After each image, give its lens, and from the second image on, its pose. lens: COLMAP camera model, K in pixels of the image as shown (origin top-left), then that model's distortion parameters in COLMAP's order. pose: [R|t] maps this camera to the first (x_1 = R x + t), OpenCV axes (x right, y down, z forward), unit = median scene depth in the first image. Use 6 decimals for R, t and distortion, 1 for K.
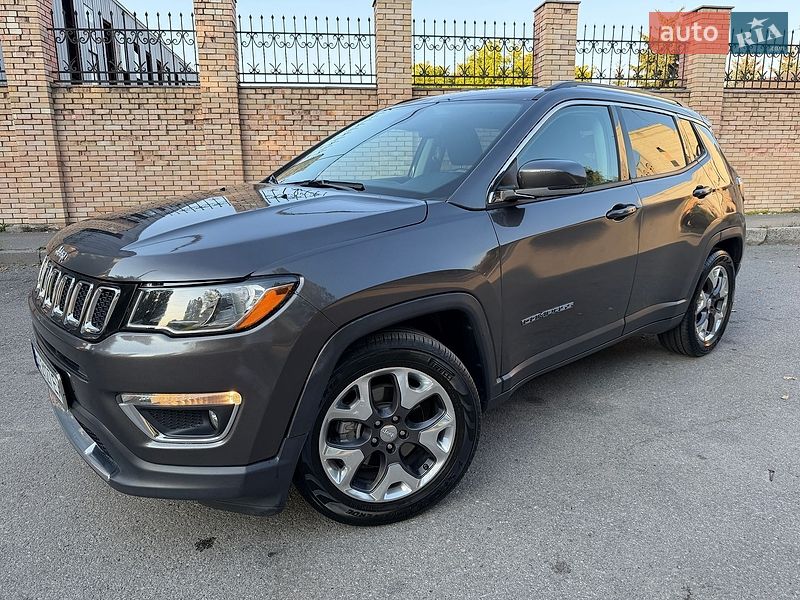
lens RADIAL K [[566.2, 0, 400.1], [0, 566.2, 284.1], [0, 0, 1]] dist [-0.006656, -0.003832]
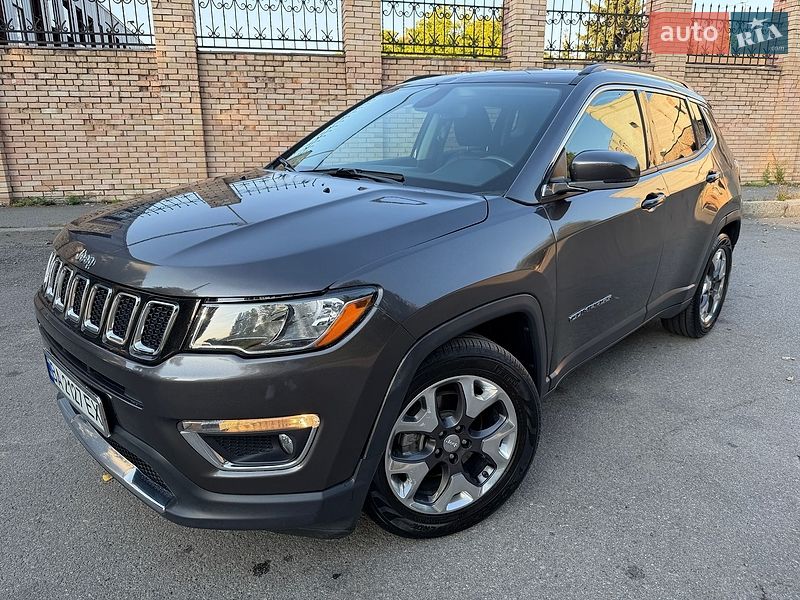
lens RADIAL K [[570.2, 0, 402.3], [0, 570.2, 282.4], [0, 0, 1]] dist [-0.017452, 0.005359]
pose [[0.995612, -0.014495, 0.092444, -0.099532], [0.009713, 0.998602, 0.051963, -0.030525], [-0.093068, -0.050837, 0.994361, 0.035155]]
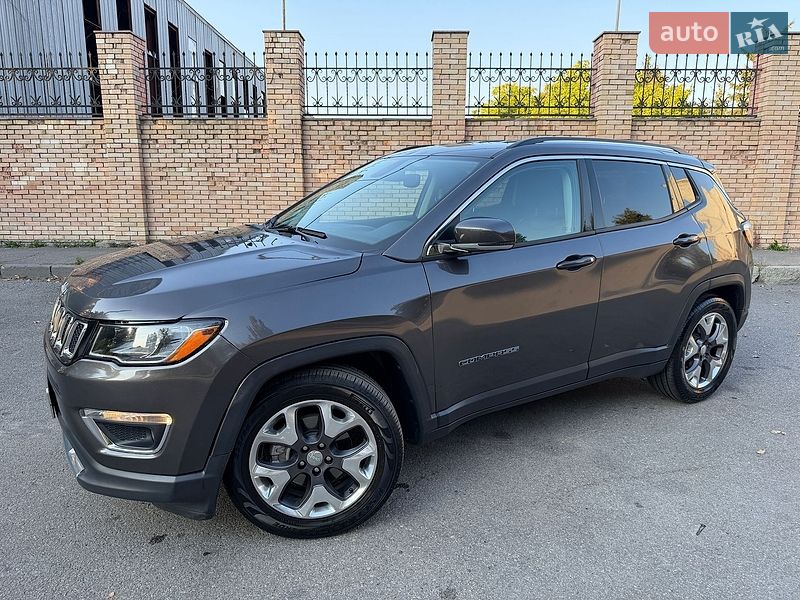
lens RADIAL K [[558.4, 0, 400.5], [0, 558.4, 286.1], [0, 0, 1]] dist [0.025649, -0.049543]
pose [[0.989112, 0.038691, -0.141986, 0.157018], [-0.042407, 0.998830, -0.023236, -0.032865], [0.140921, 0.029005, 0.989596, -0.053273]]
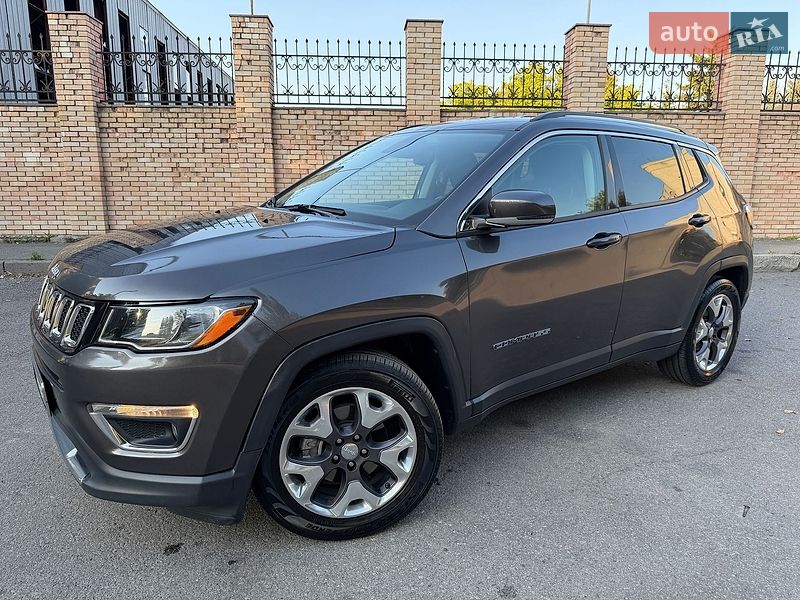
lens RADIAL K [[562.3, 0, 403.3], [0, 562.3, 285.2], [0, 0, 1]] dist [0.007096, -0.020910]
pose [[0.997580, 0.025232, -0.064783, 0.072468], [-0.026877, 0.999335, -0.024654, -0.009414], [0.064117, 0.026336, 0.997595, -0.017015]]
